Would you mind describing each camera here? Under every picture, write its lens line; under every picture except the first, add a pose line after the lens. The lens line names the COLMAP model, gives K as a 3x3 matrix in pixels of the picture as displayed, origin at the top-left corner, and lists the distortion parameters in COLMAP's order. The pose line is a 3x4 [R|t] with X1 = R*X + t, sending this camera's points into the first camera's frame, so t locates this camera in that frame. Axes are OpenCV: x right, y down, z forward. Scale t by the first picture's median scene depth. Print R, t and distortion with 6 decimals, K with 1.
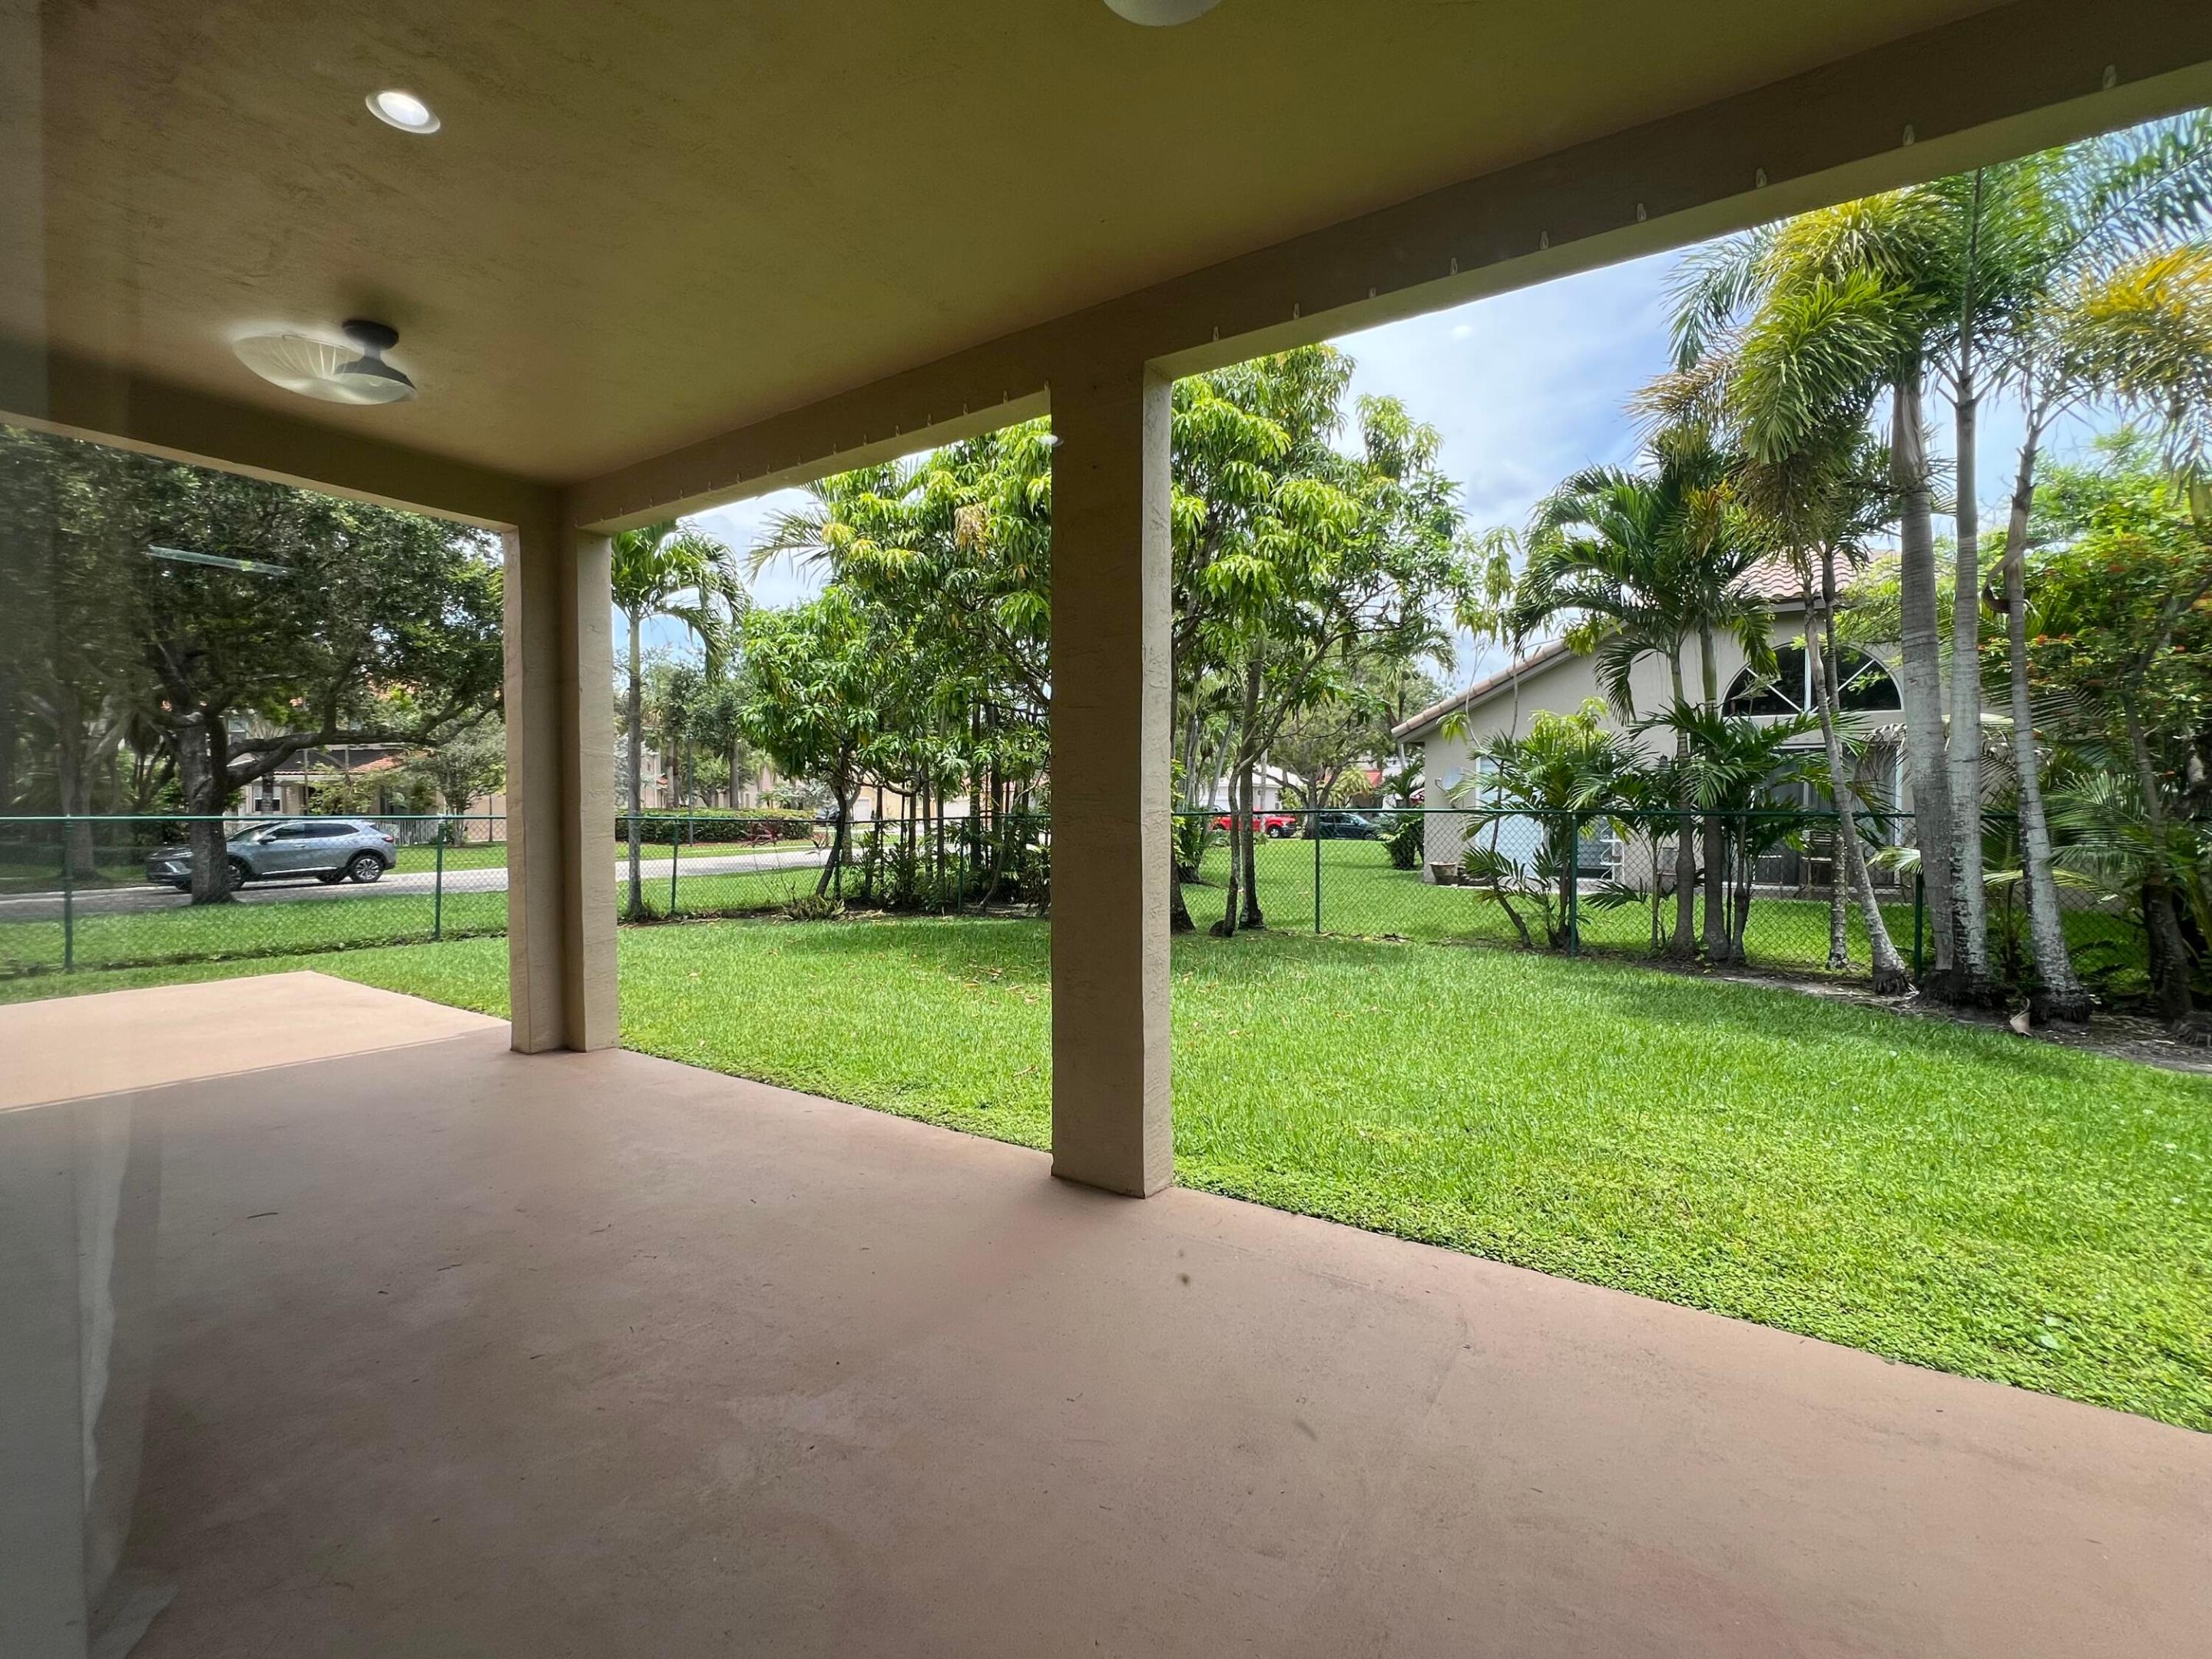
lens RADIAL K [[970.7, 0, 1106.0], [0, 970.7, 829.5], [0, 0, 1]] dist [-0.000609, 0.000080]
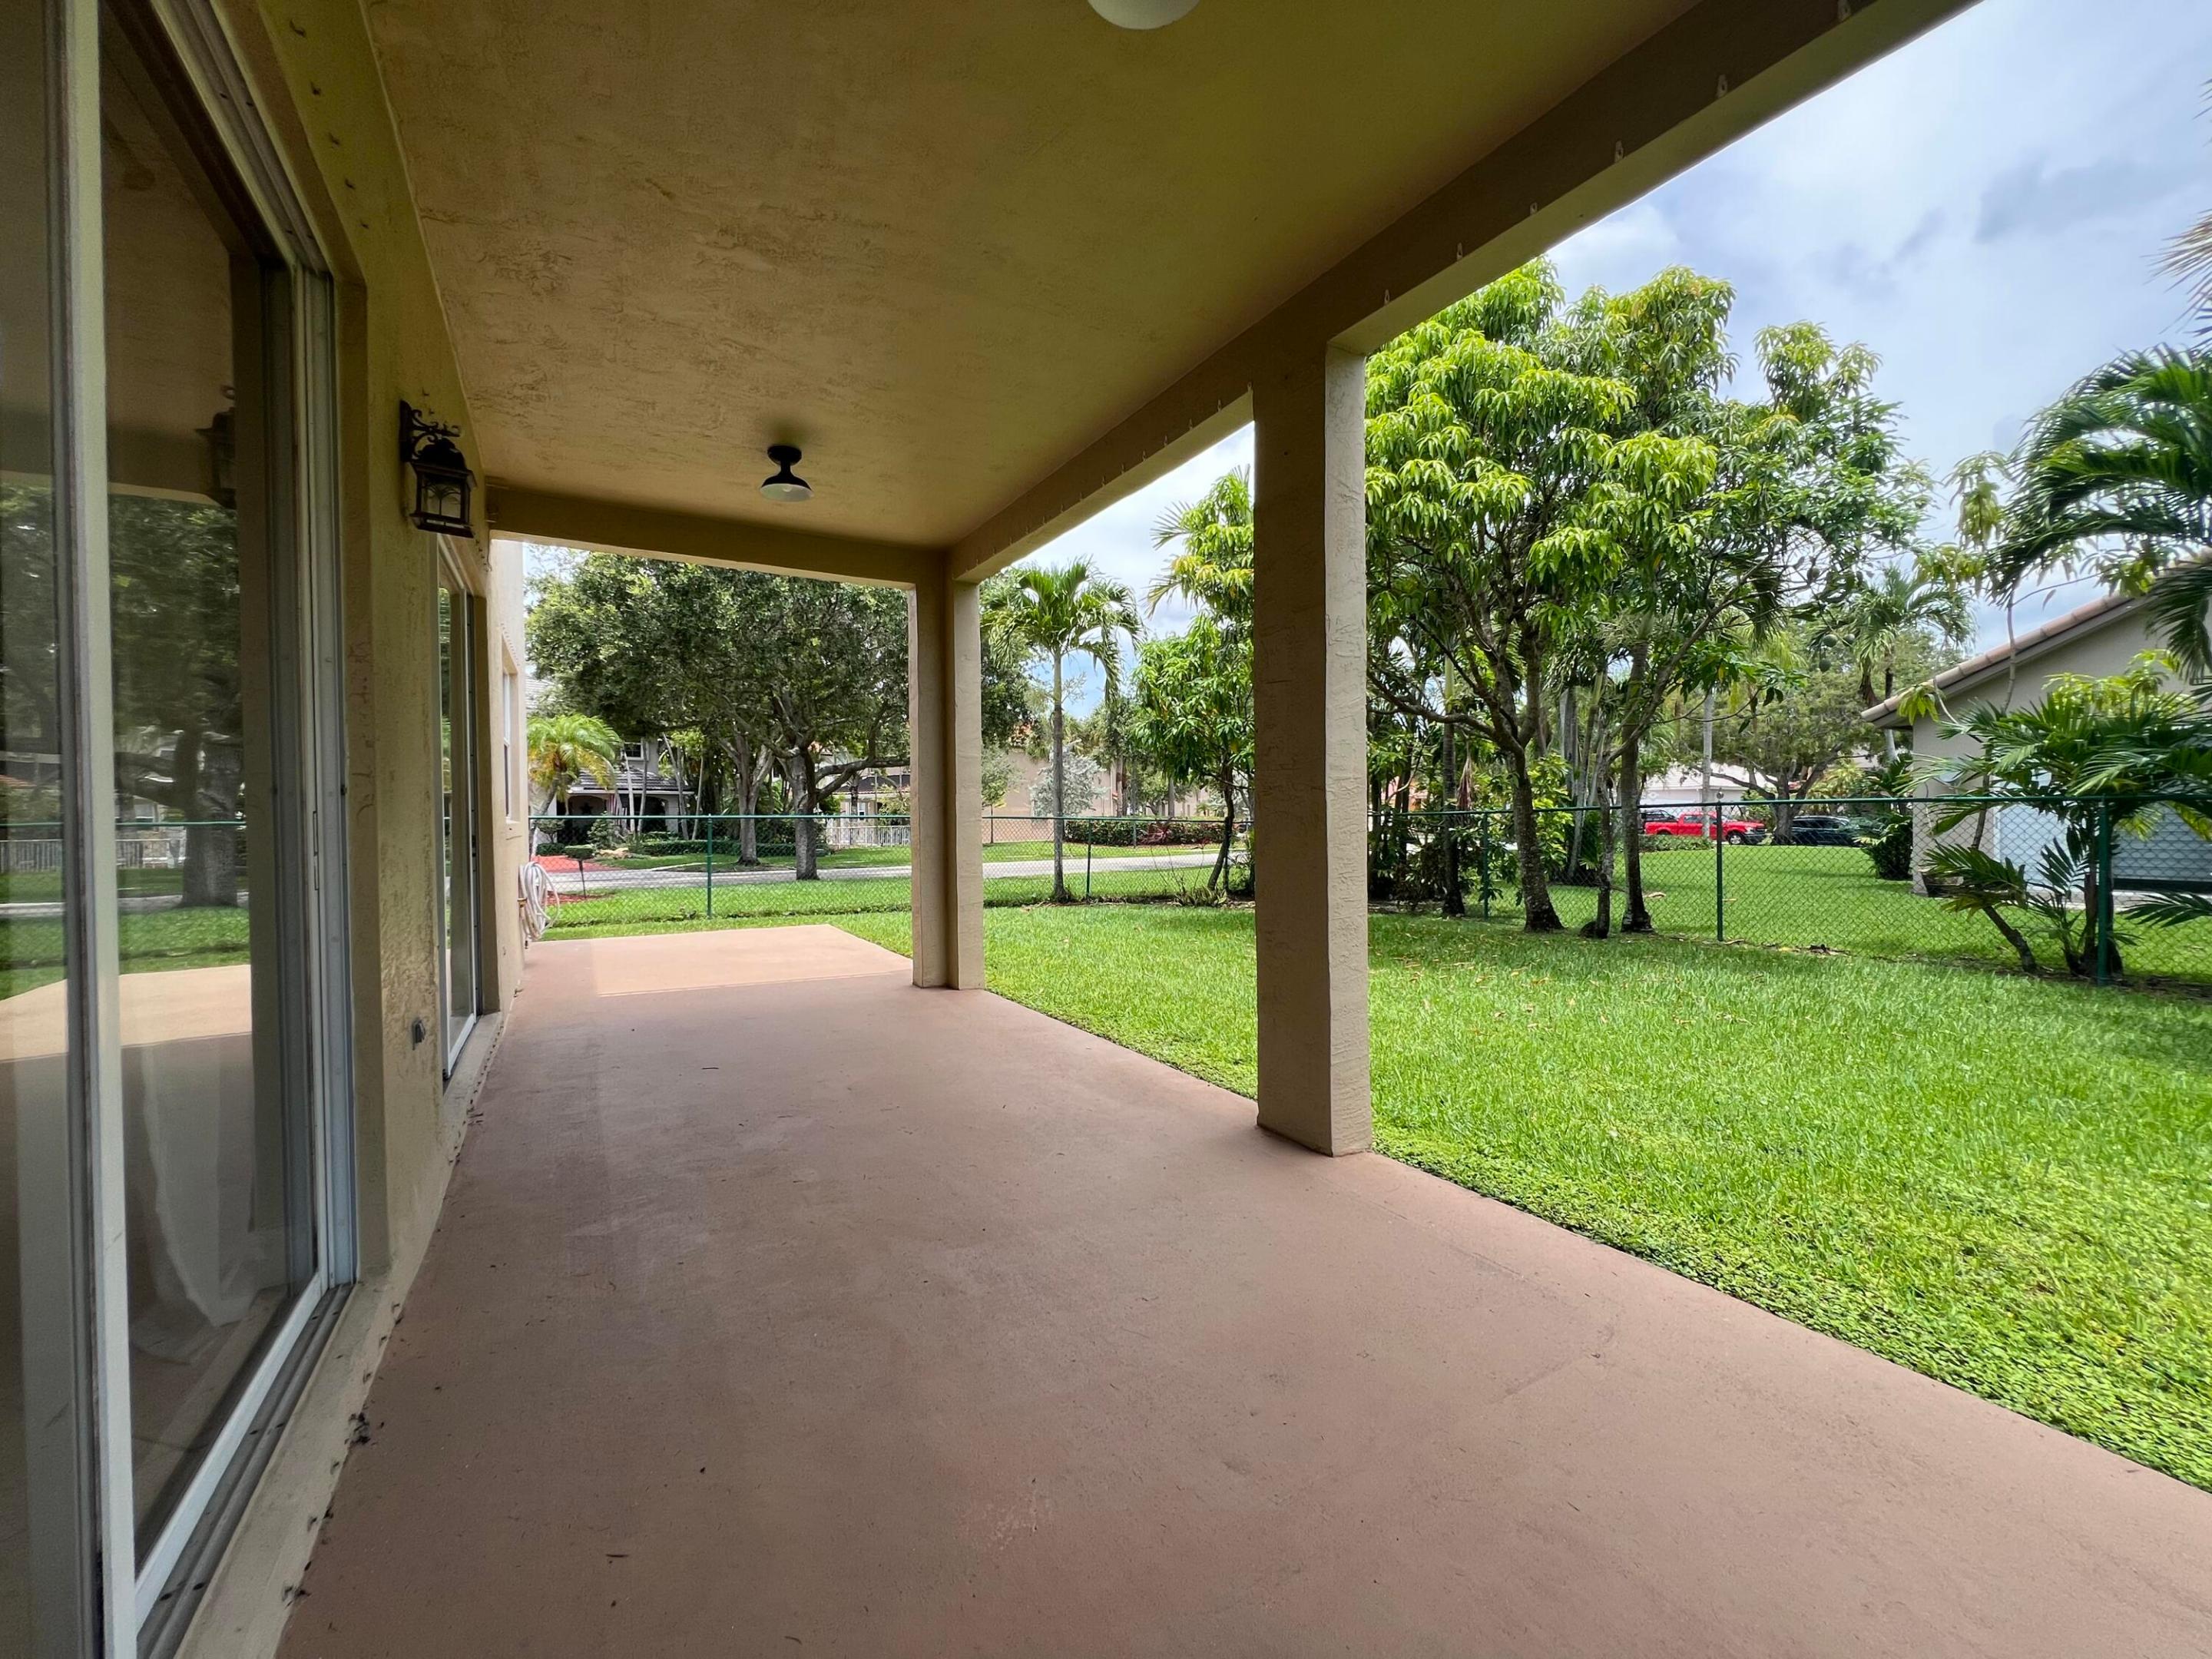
lens RADIAL K [[892.0, 0, 1104.8], [0, 892.0, 825.4], [0, 0, 1]] dist [-0.000325, 0.000309]
pose [[0.898521, -0.002661, -0.438922, 0.096795], [-0.003227, 0.999915, -0.012667, 0.018000], [0.438919, 0.012798, 0.898436, 0.019462]]
